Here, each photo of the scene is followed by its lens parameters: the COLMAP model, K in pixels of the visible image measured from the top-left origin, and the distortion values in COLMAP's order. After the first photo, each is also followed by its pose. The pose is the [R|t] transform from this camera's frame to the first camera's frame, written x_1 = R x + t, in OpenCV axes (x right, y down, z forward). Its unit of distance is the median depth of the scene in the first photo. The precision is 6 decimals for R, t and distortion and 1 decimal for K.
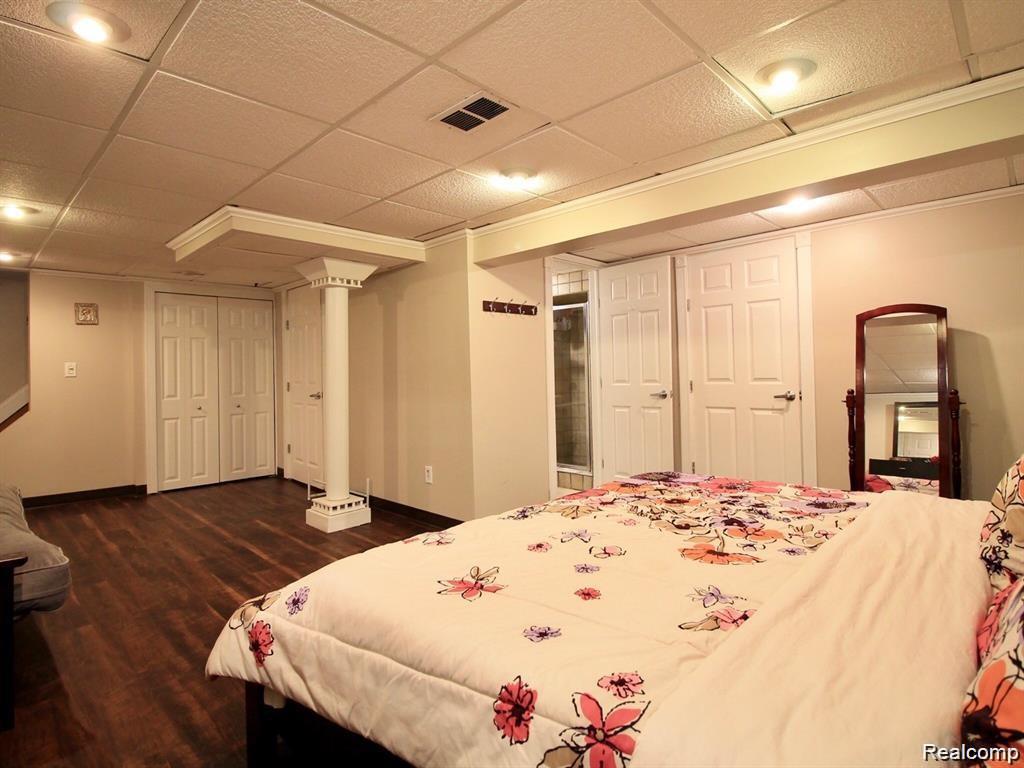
lens RADIAL K [[537.4, 0, 516.8], [0, 537.4, 378.2], [0, 0, 1]] dist [0.001954, -0.017486]
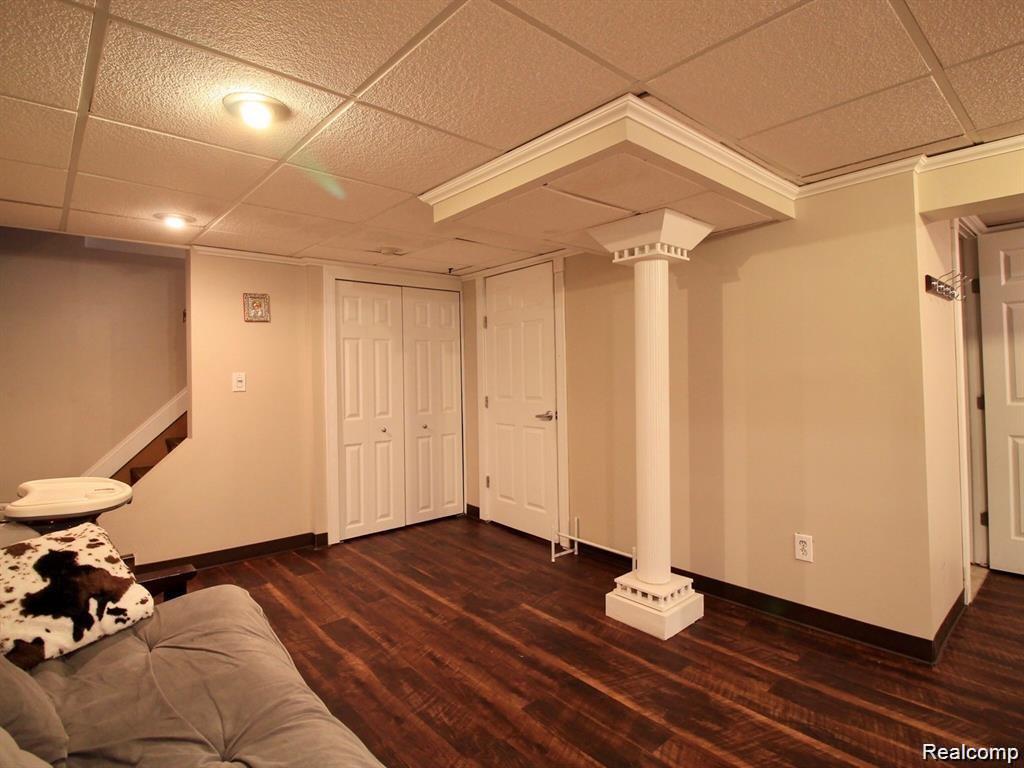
lens RADIAL K [[537.4, 0, 516.8], [0, 537.4, 378.2], [0, 0, 1]] dist [0.001954, -0.017486]
pose [[0.996618, -0.000078, -0.082170, -0.376287], [-0.000323, 0.999988, -0.004863, -0.017175], [0.082170, 0.004873, 0.996606, 0.272894]]
